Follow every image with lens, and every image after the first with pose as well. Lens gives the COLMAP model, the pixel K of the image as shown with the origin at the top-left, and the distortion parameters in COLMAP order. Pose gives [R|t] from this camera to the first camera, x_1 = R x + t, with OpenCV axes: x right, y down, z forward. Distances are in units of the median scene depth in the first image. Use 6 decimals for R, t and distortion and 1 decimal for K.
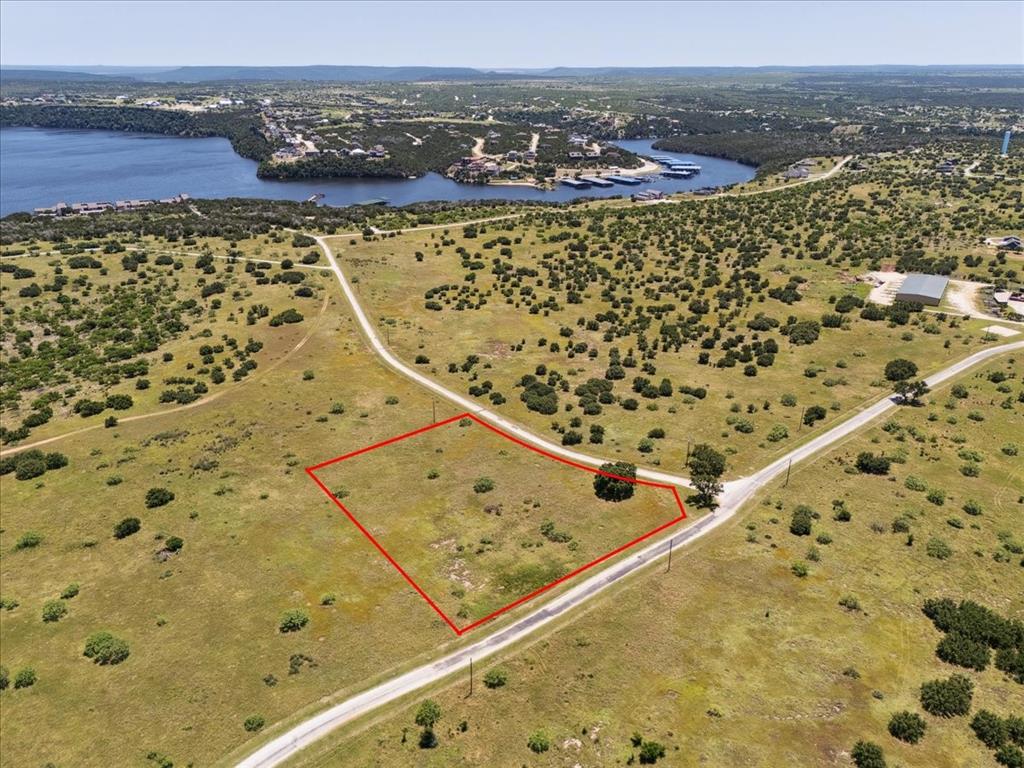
lens RADIAL K [[770.2, 0, 512.3], [0, 770.2, 382.8], [0, 0, 1]] dist [0.055780, -0.039312]
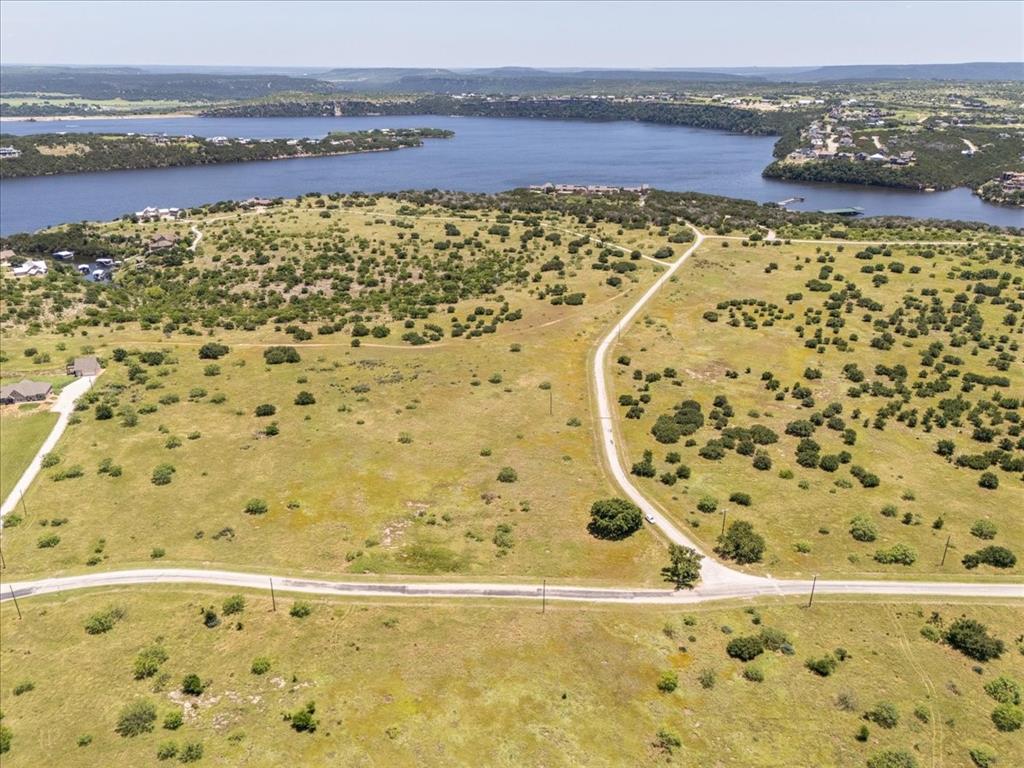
lens RADIAL K [[770.2, 0, 512.1], [0, 770.2, 387.7], [0, 0, 1]] dist [0.055780, -0.039312]
pose [[0.739076, 0.256957, -0.622687, 0.130570], [-0.253439, 0.962537, 0.096388, -0.018011], [0.624127, 0.086575, 0.776511, 0.046497]]
